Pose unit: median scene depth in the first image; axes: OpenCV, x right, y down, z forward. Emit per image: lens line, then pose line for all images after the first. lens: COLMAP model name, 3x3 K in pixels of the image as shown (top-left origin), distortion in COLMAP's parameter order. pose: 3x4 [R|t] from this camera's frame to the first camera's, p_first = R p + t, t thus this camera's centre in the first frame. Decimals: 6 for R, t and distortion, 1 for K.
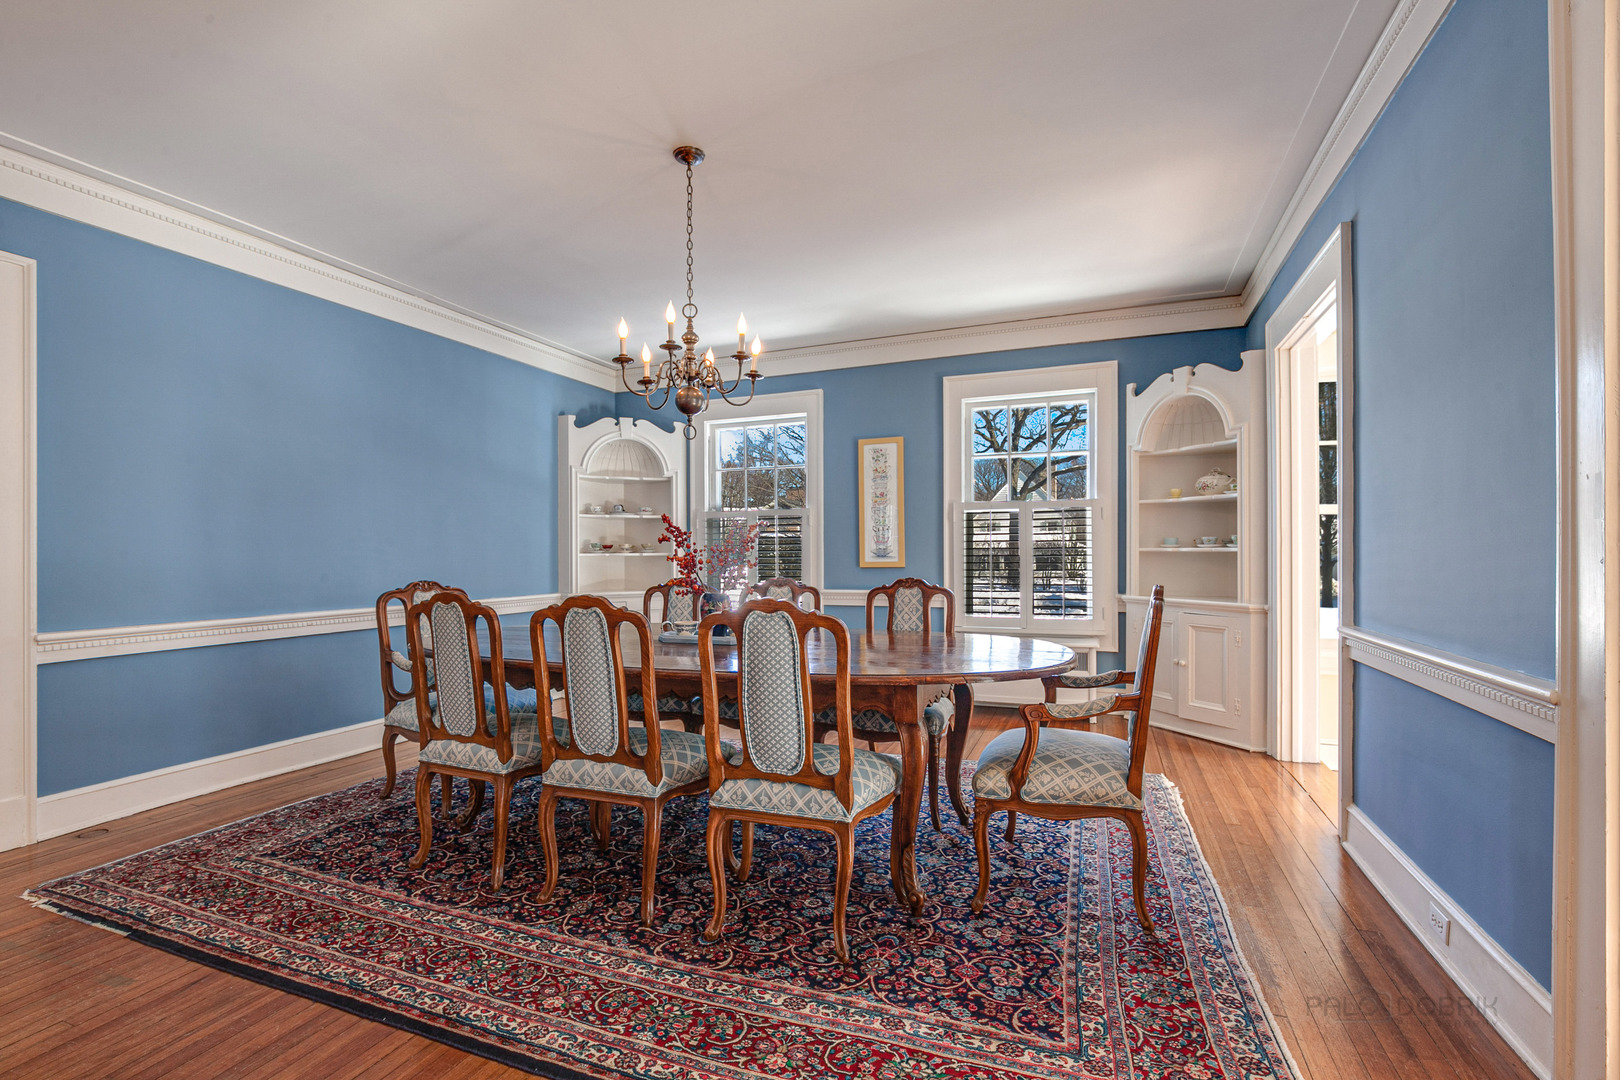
lens RADIAL K [[741.9, 0, 800.9], [0, 741.9, 553.3], [0, 0, 1]] dist [-0.010847, 0.000949]
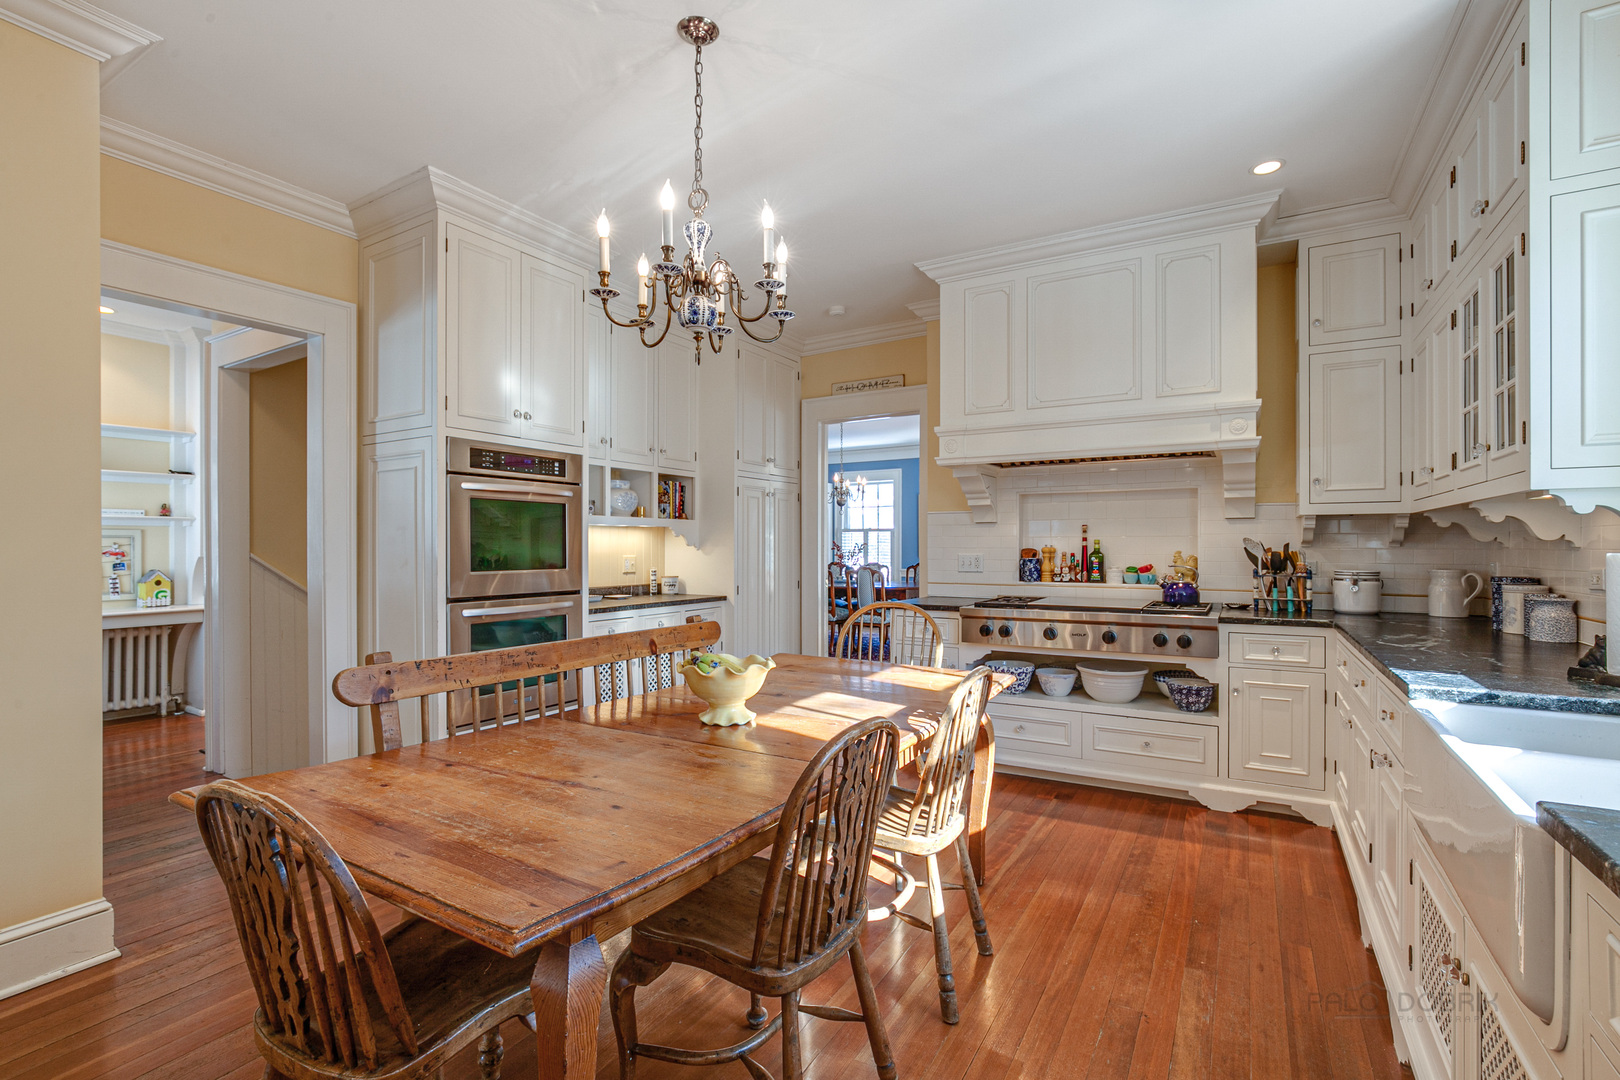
lens RADIAL K [[741.9, 0, 803.1], [0, 741.9, 543.4], [0, 0, 1]] dist [-0.010847, 0.000949]
pose [[0.985471, 0.000647, -0.169843, 0.140378], [0.000836, 0.999962, 0.008660, -0.045939], [0.169842, -0.008677, 0.985433, -1.343459]]
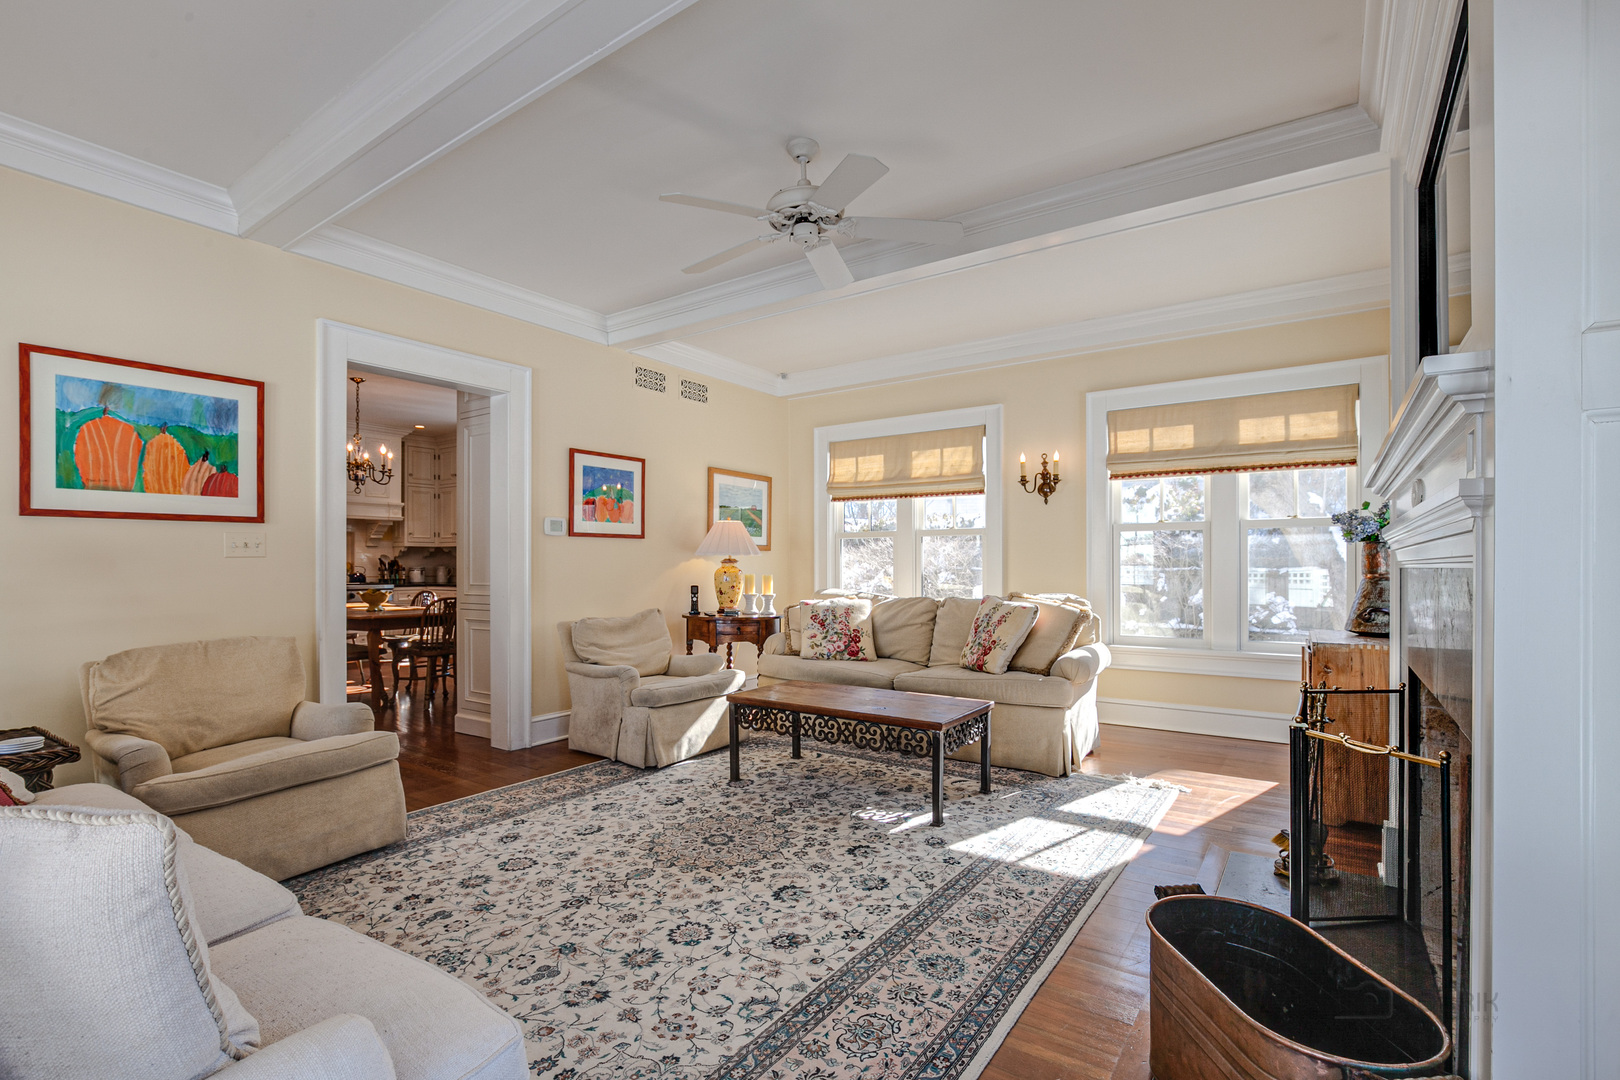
lens RADIAL K [[741.9, 0, 804.0], [0, 741.9, 566.6], [0, 0, 1]] dist [-0.010847, 0.000949]
pose [[0.232851, 0.002433, 0.972509, -1.280897], [-0.005791, 0.999983, -0.001115, -0.014738], [-0.972495, -0.005372, 0.232861, -2.085998]]
